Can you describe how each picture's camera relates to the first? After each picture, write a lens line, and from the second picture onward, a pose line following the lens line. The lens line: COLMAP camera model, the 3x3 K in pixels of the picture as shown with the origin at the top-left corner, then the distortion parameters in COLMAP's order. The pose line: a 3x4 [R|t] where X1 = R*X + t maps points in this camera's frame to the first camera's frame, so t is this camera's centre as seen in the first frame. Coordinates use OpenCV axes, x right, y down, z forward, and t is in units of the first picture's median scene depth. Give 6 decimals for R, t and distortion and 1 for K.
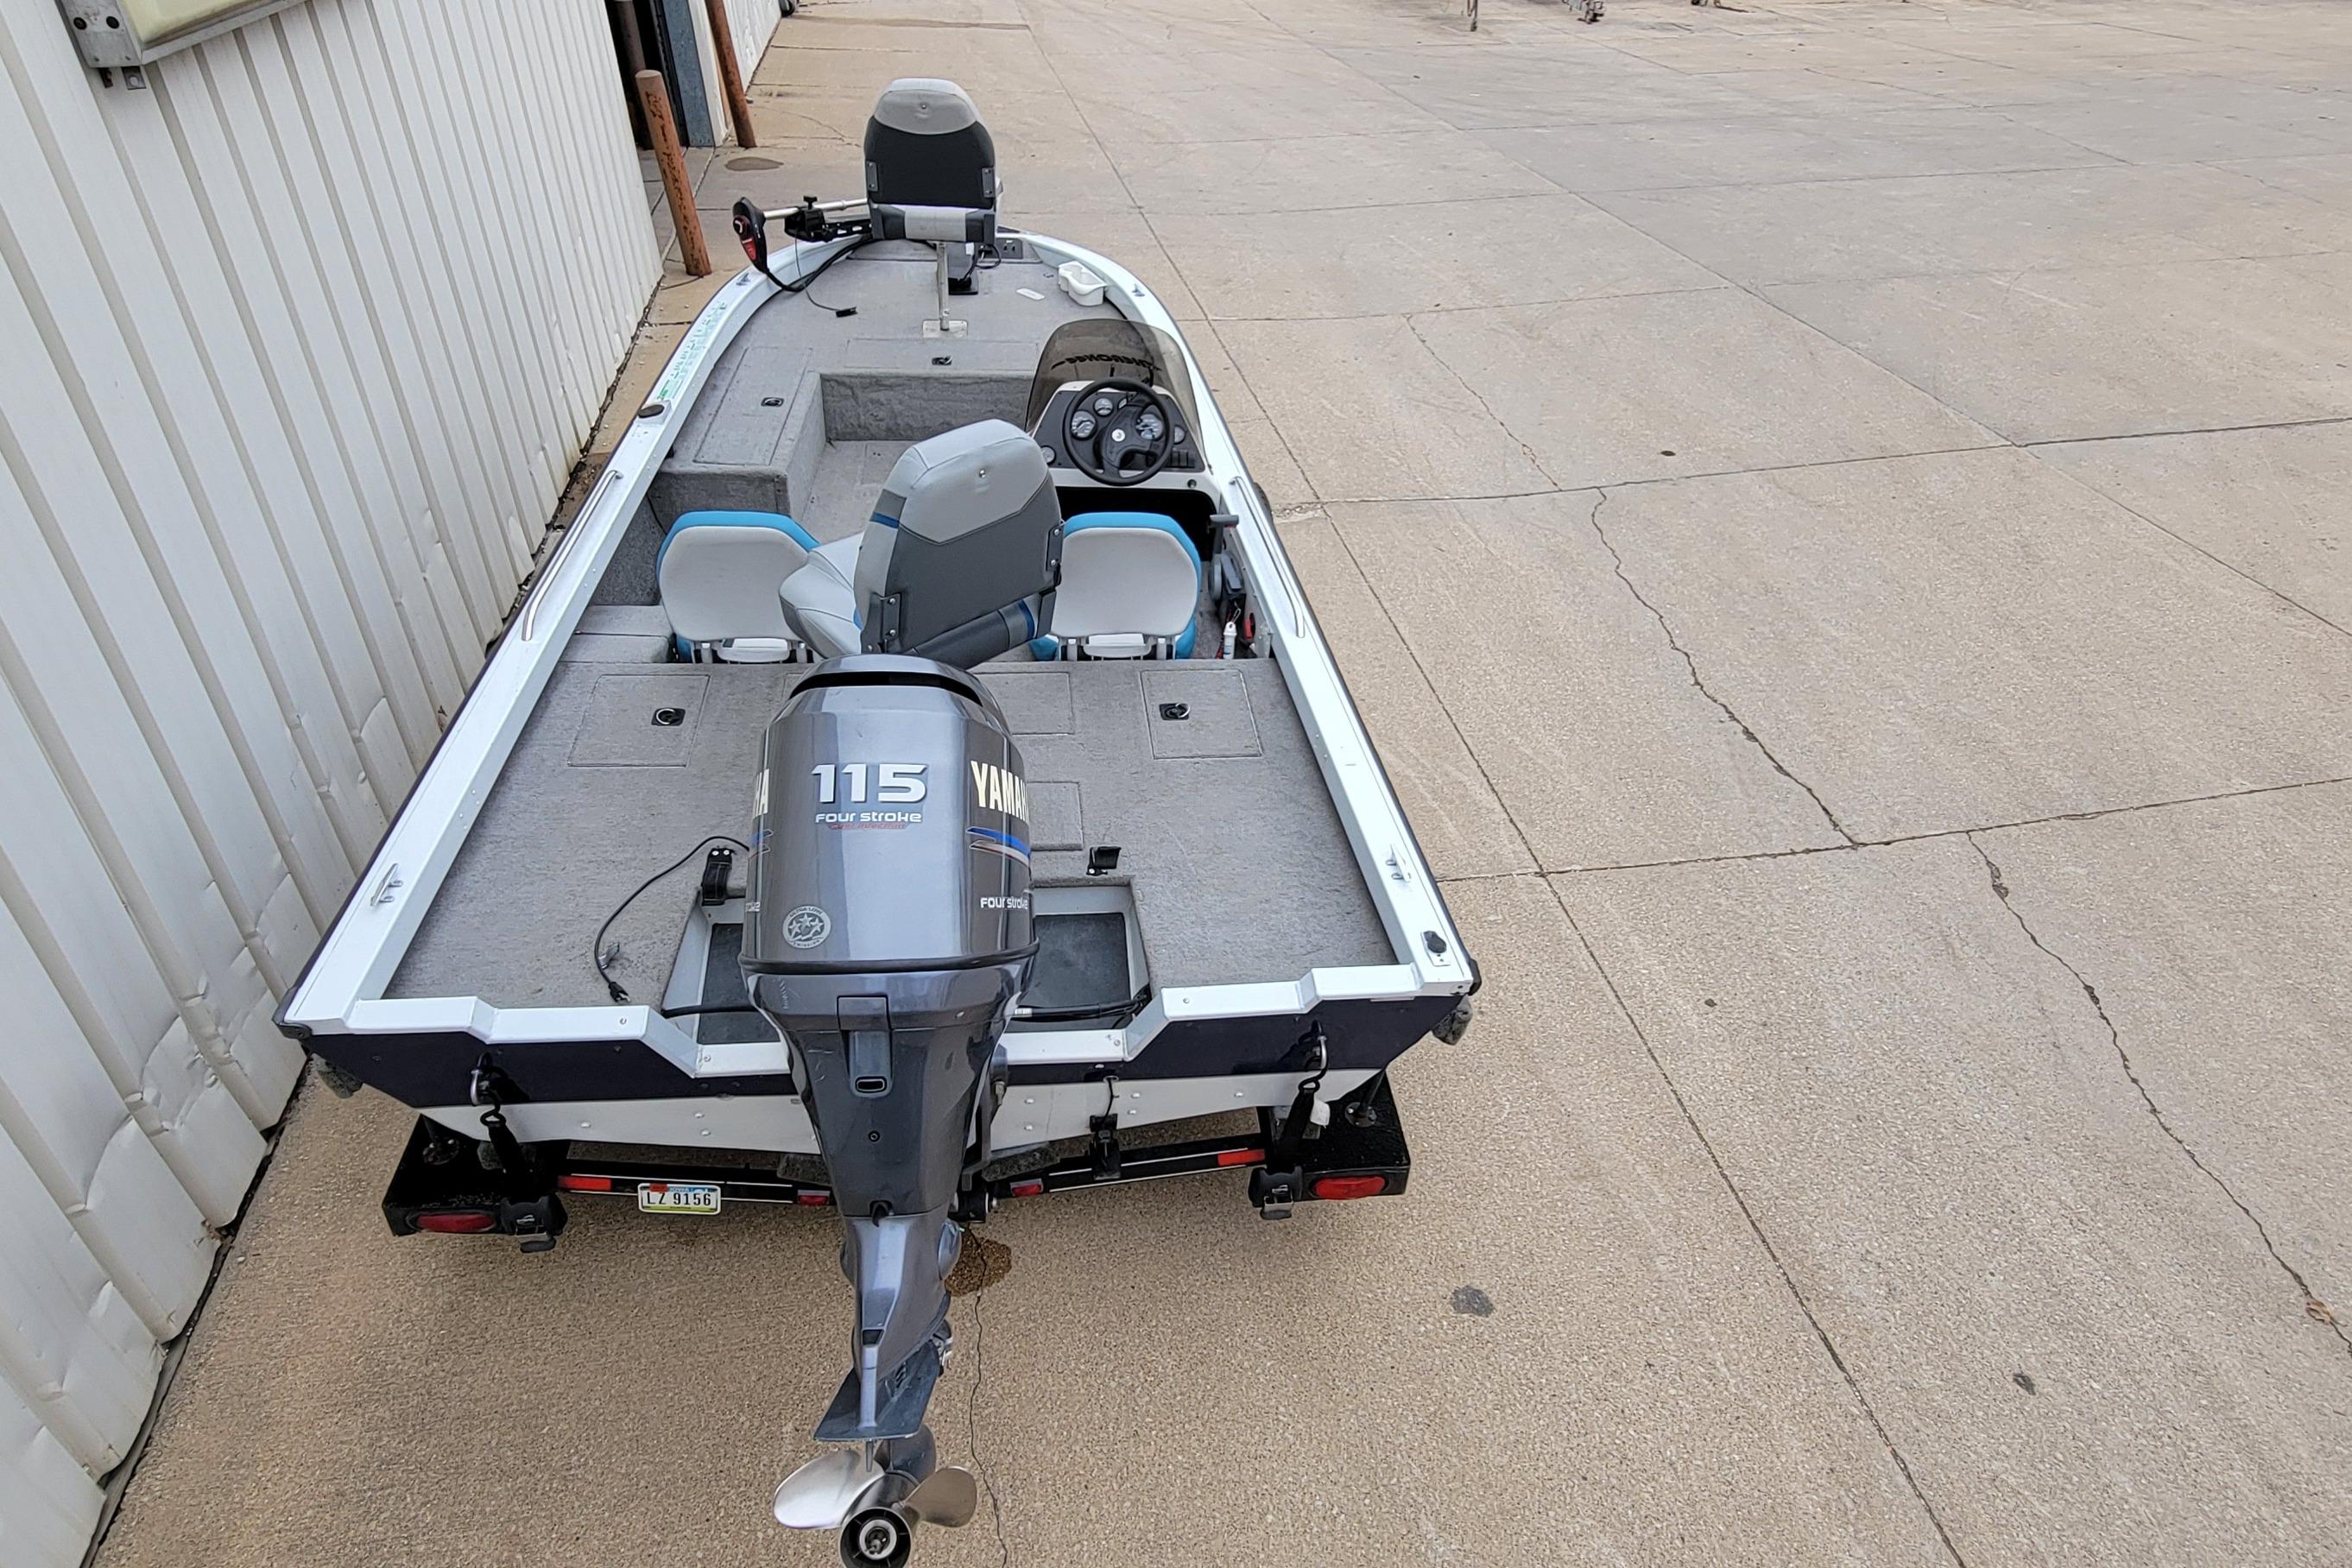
lens RADIAL K [[1423.5, 0, 1172.7], [0, 1423.5, 775.7], [0, 0, 1]] dist [0.004960, -0.003669]
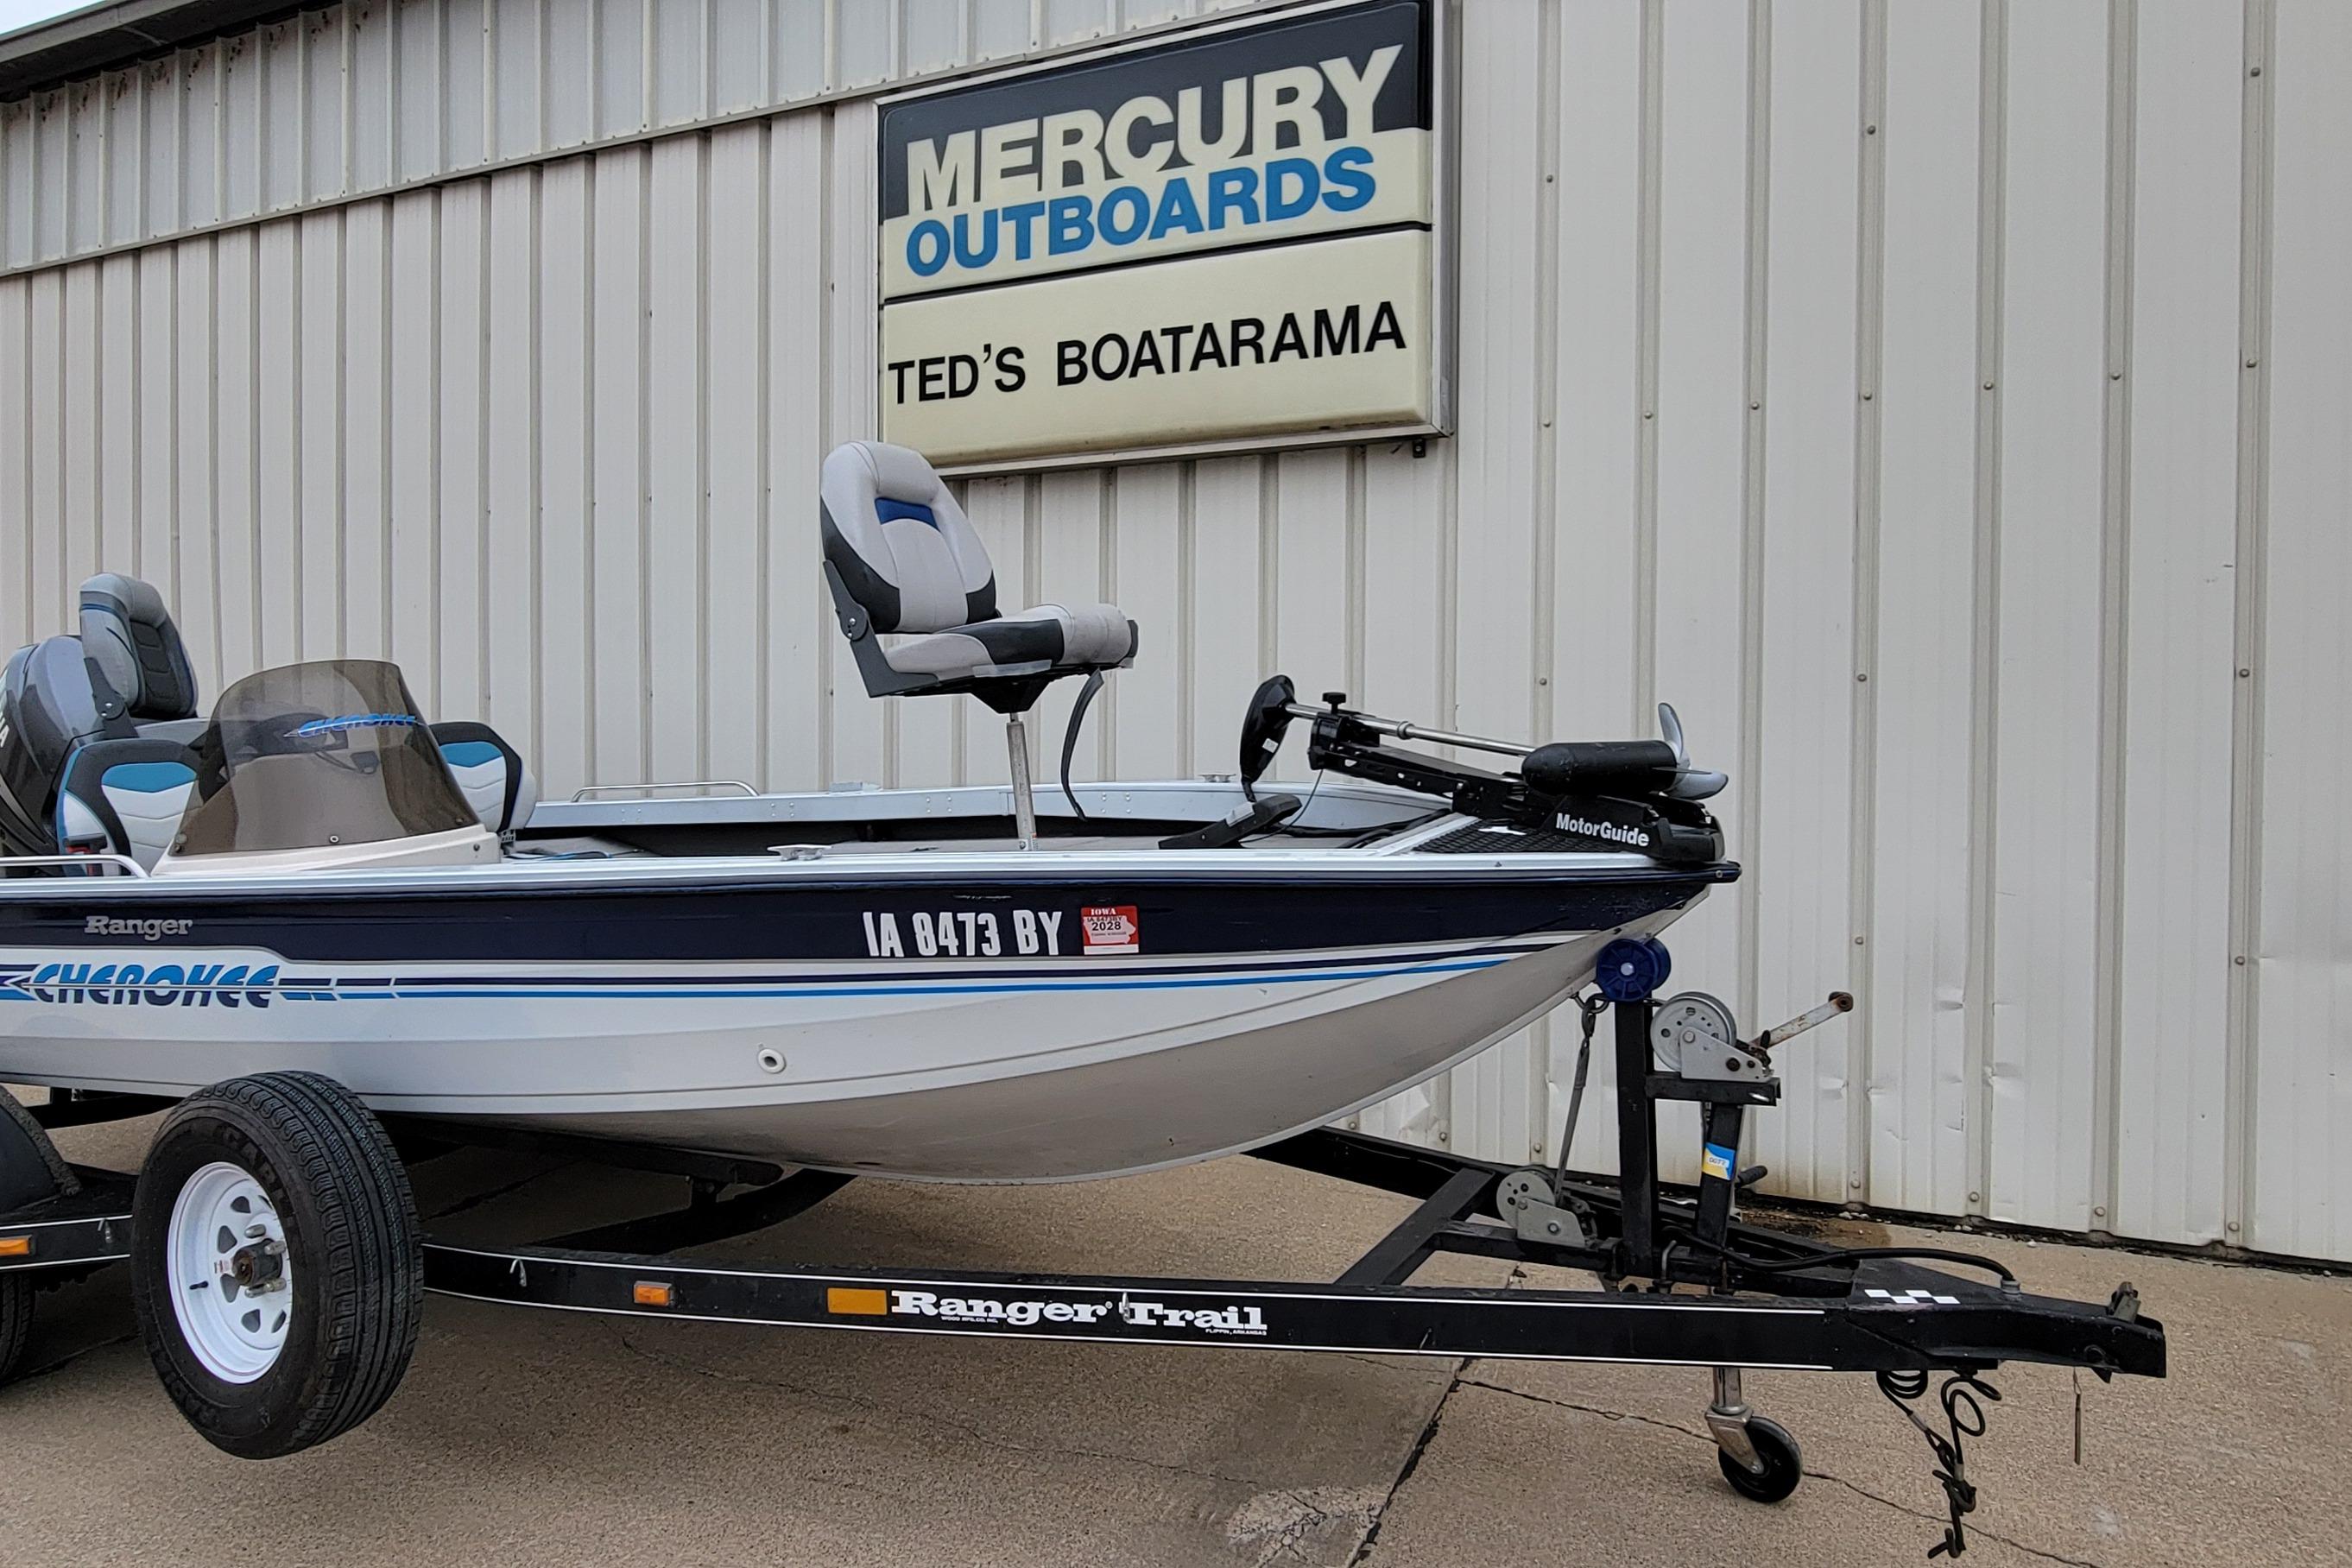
lens RADIAL K [[1493.1, 0, 1152.4], [0, 1493.1, 756.4], [0, 0, 1]] dist [0.008312, -0.012411]
pose [[-0.552965, 0.013645, -0.833093, 0.288996], [-0.475142, 0.816191, 0.328743, -0.553753], [0.684449, 0.577621, -0.444841, 1.249187]]
